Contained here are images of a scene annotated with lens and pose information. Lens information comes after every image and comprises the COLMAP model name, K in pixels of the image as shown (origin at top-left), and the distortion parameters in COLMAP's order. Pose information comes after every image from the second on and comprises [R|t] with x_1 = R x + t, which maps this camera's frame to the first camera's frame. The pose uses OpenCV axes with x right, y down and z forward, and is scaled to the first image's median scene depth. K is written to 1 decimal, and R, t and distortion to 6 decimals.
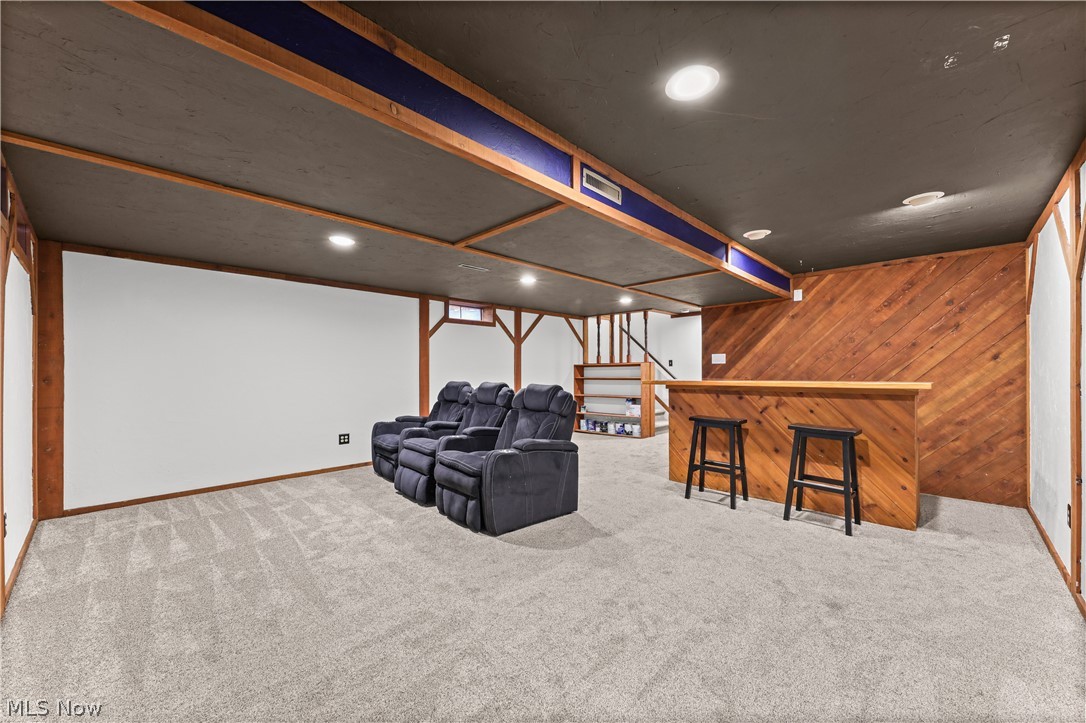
lens RADIAL K [[423.1, 0, 543.4], [0, 423.1, 369.1], [0, 0, 1]] dist [0.006848, -0.001192]
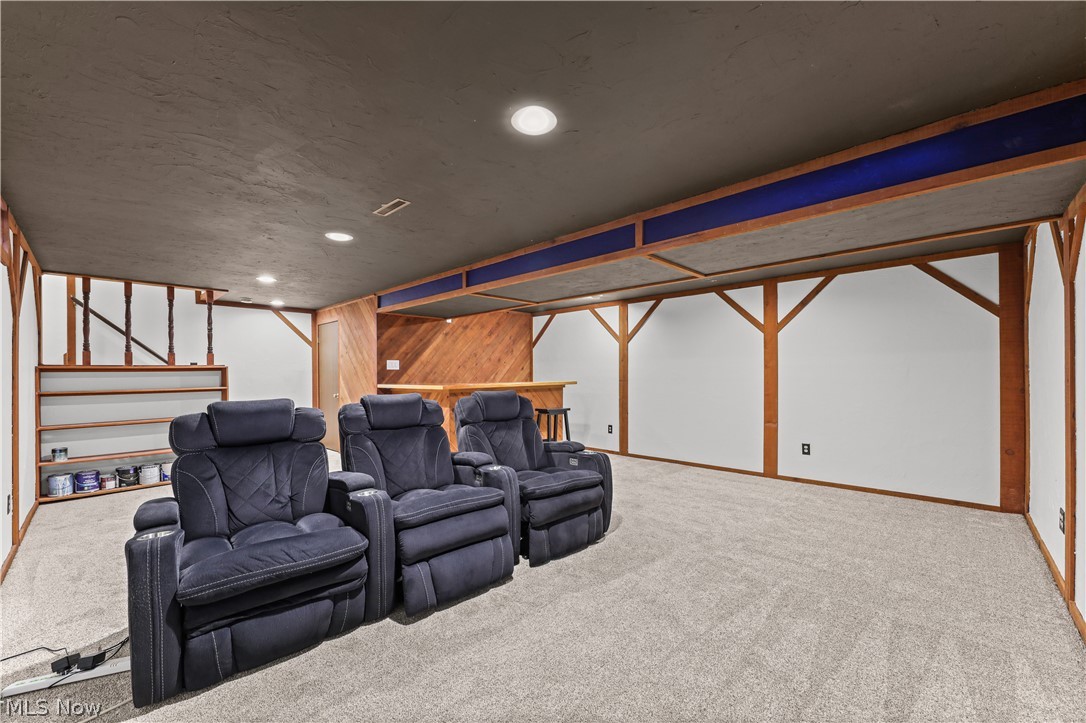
lens RADIAL K [[423.1, 0, 548.4], [0, 423.1, 377.0], [0, 0, 1]] dist [0.006848, -0.001192]
pose [[-0.017051, -0.004119, 0.999846, -0.655882], [0.003221, 0.999986, 0.004175, 0.002244], [-0.999849, 0.003291, -0.017038, 0.659459]]
